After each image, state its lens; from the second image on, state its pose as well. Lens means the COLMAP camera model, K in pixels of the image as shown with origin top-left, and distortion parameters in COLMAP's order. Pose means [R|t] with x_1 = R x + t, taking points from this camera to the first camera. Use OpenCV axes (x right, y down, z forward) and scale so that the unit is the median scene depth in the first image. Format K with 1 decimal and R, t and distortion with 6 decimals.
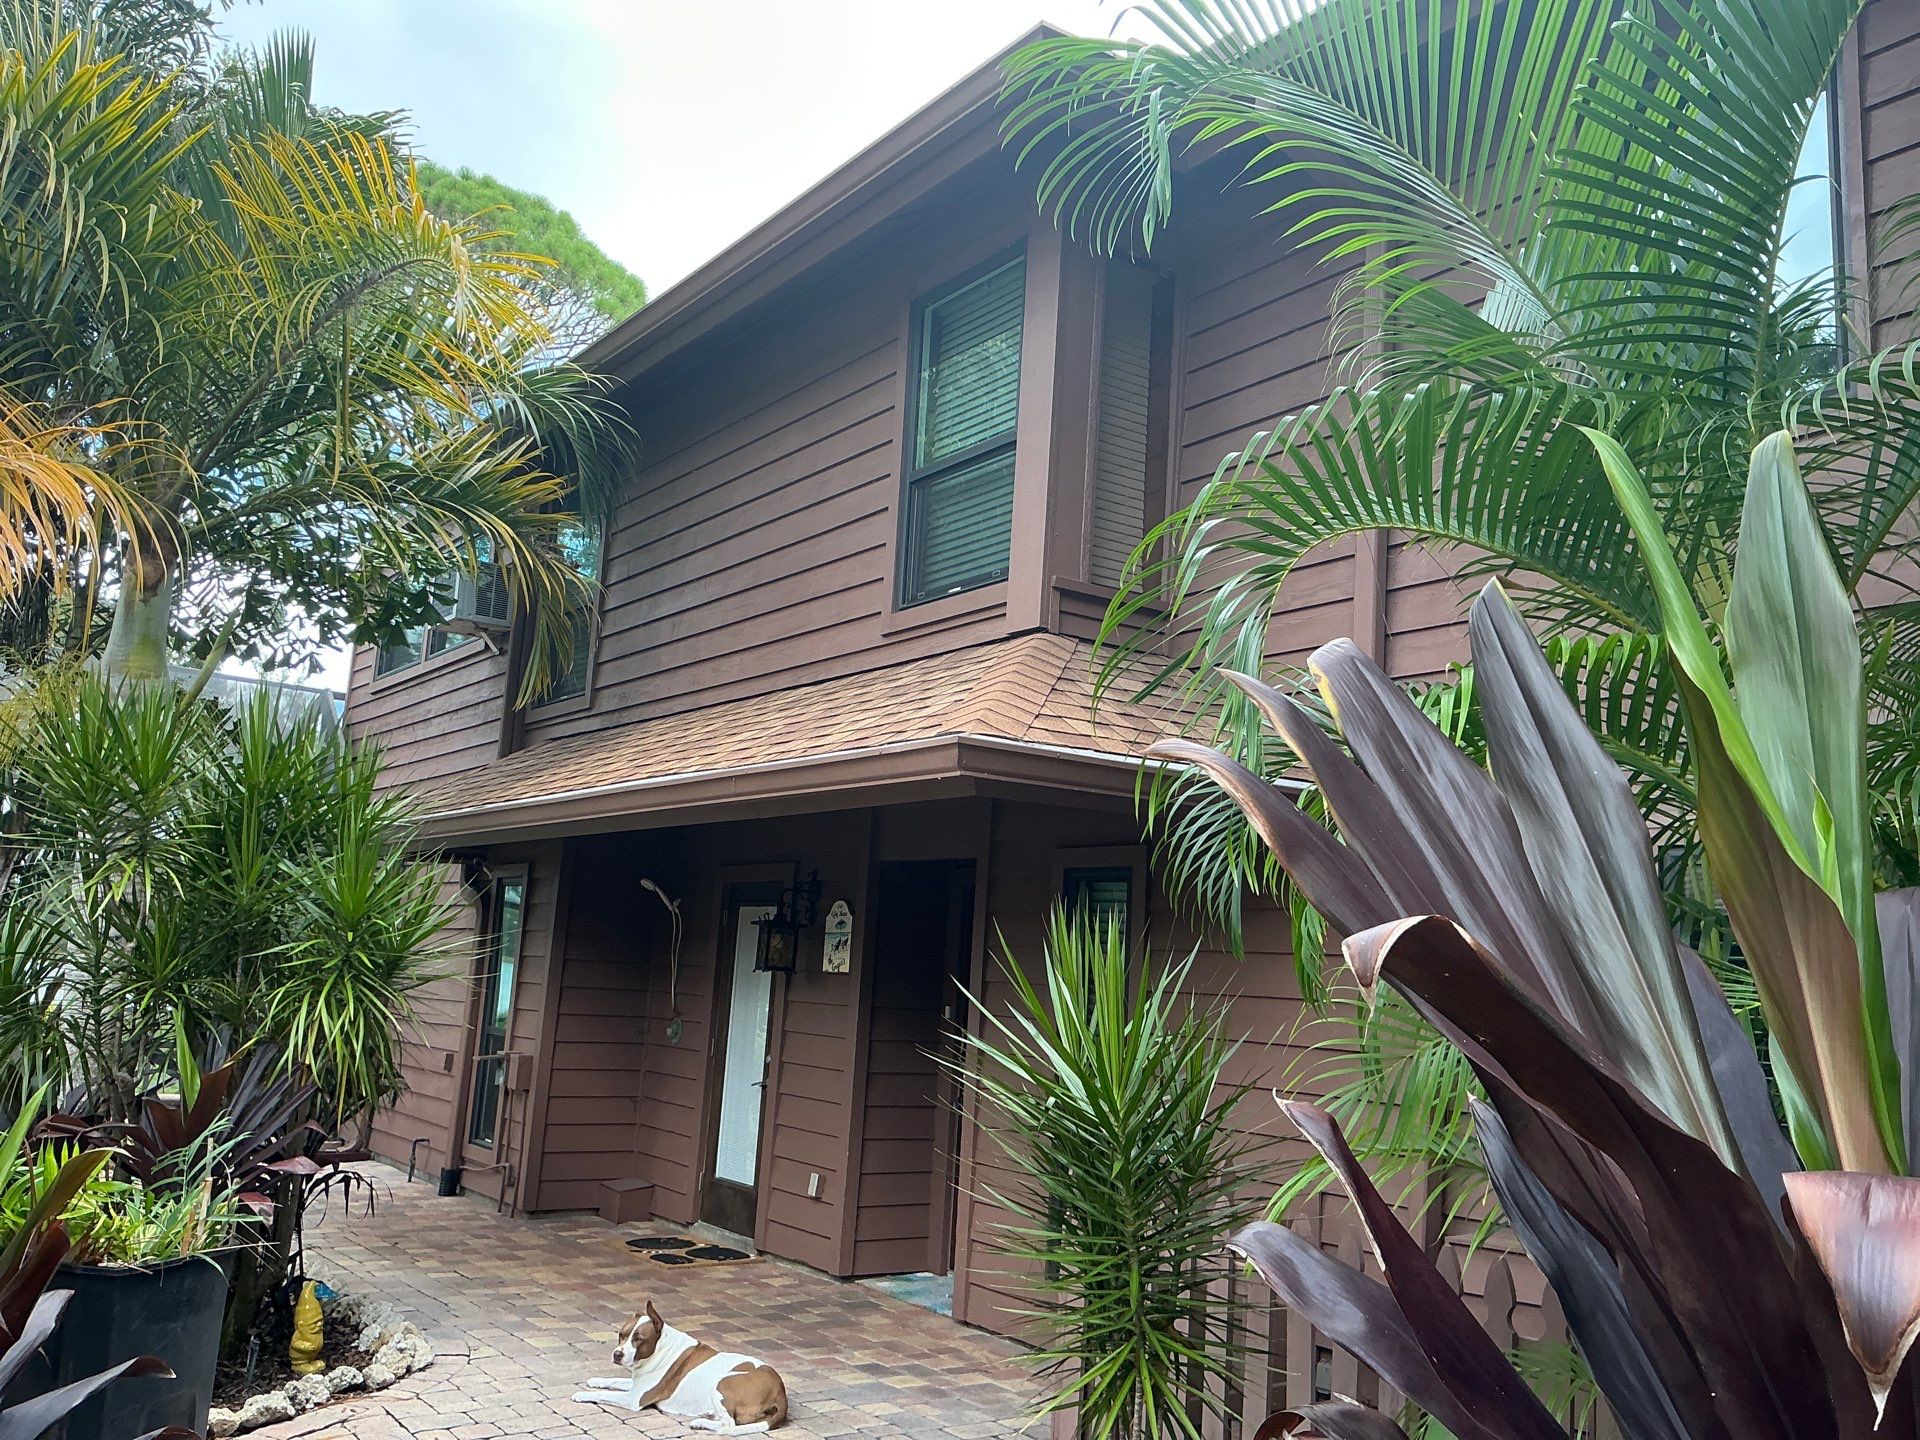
lens RADIAL K [[1583.6, 0, 965.8], [0, 1583.6, 710.4], [0, 0, 1]] dist [0.127404, -0.264243]
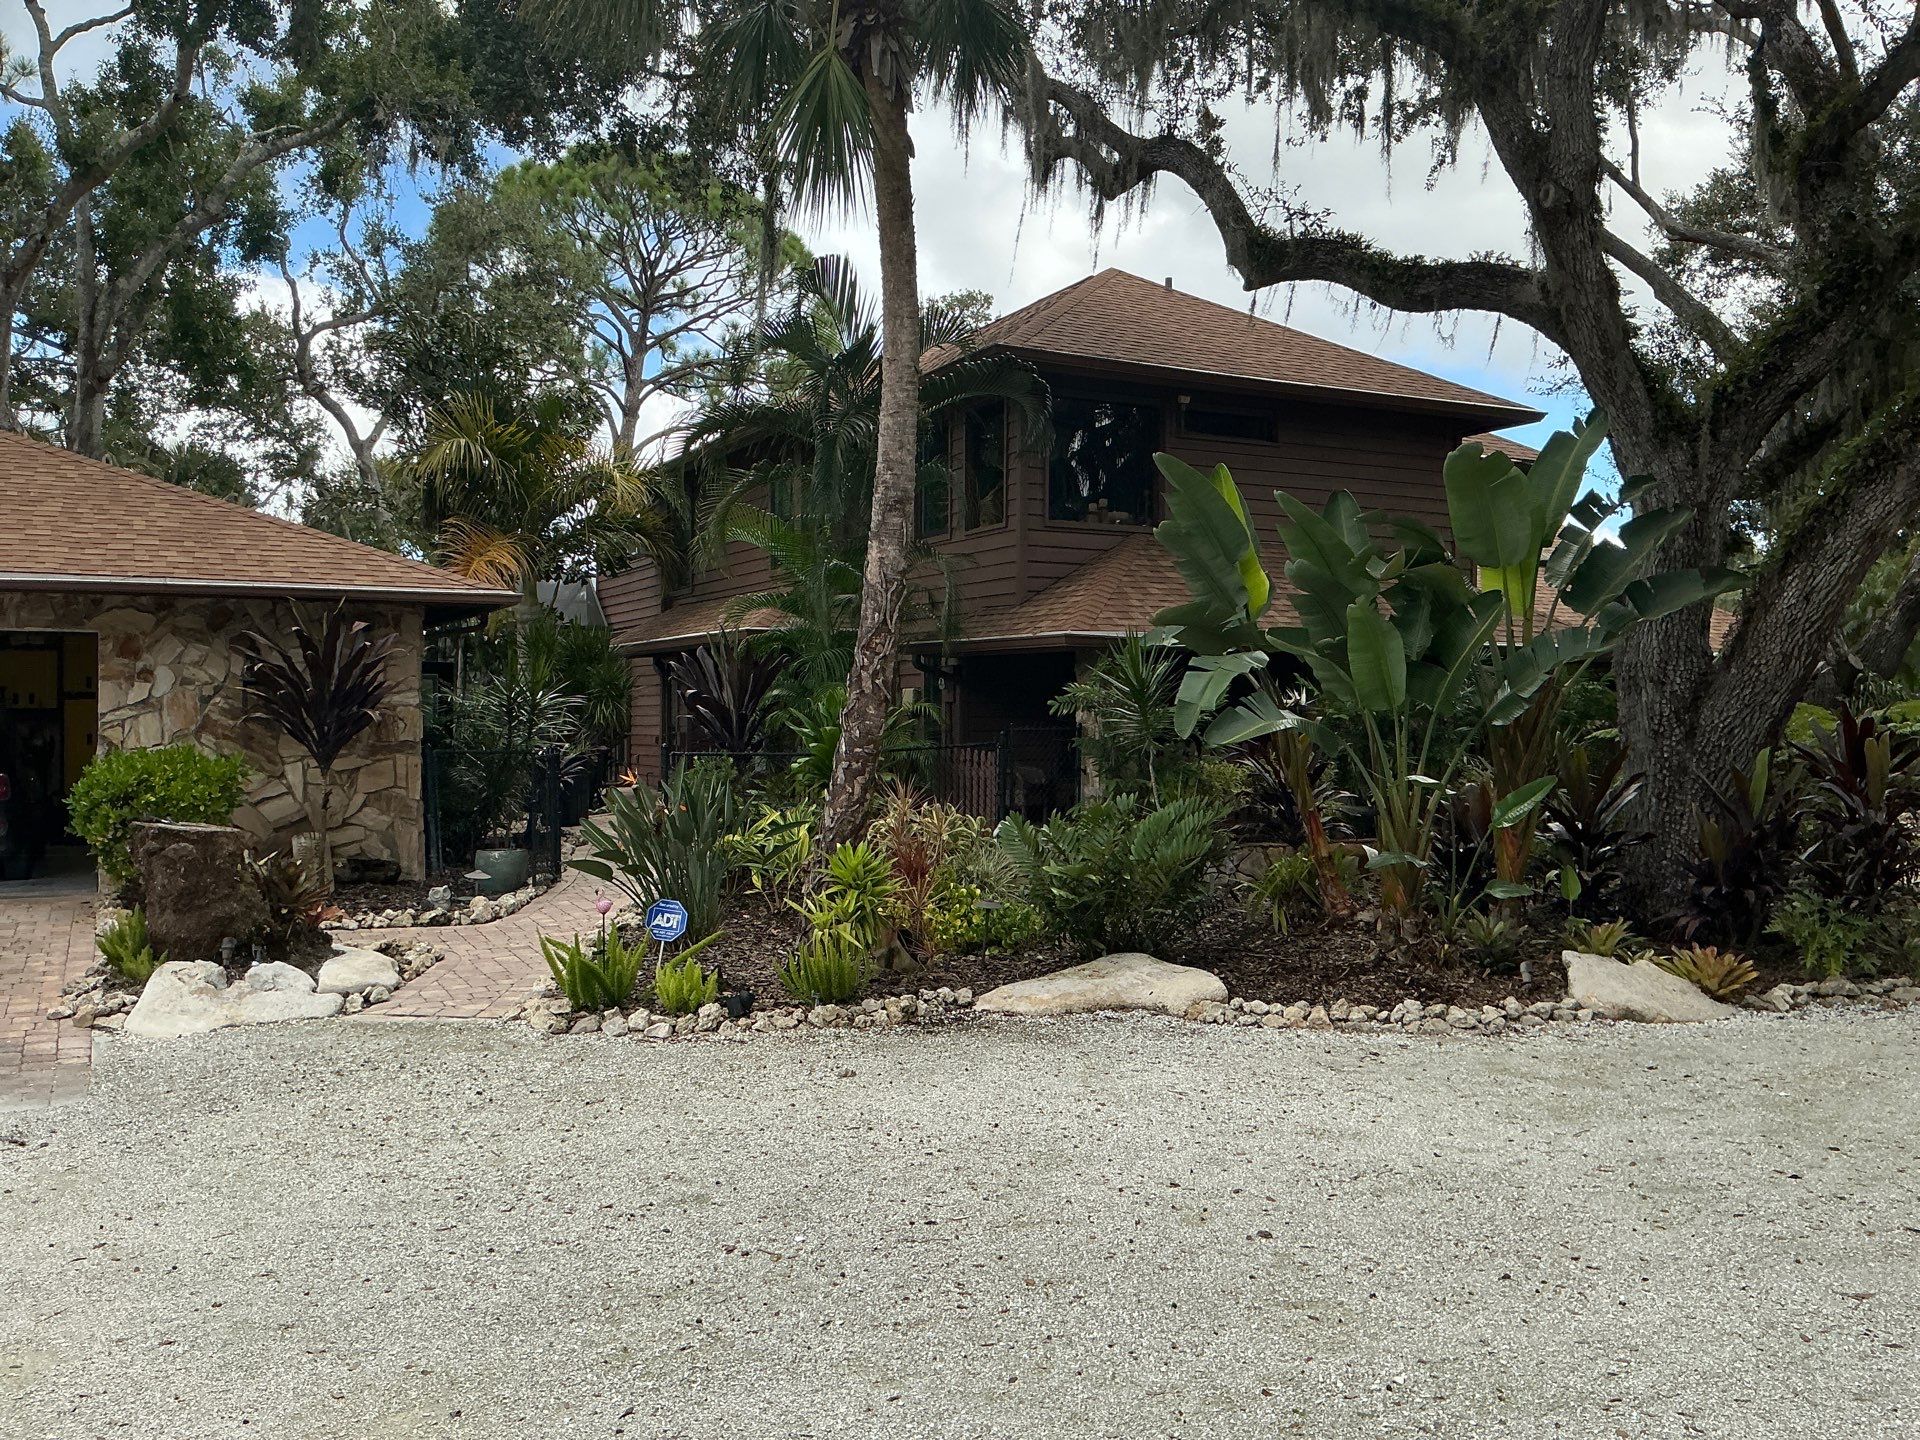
lens RADIAL K [[1583.6, 0, 965.8], [0, 1583.6, 710.4], [0, 0, 1]] dist [0.127404, -0.264243]
pose [[0.987681, -0.054615, -0.146643, 0.507609], [0.077359, 0.985010, 0.154178, -0.161379], [0.136024, -0.163622, 0.977100, -1.308345]]
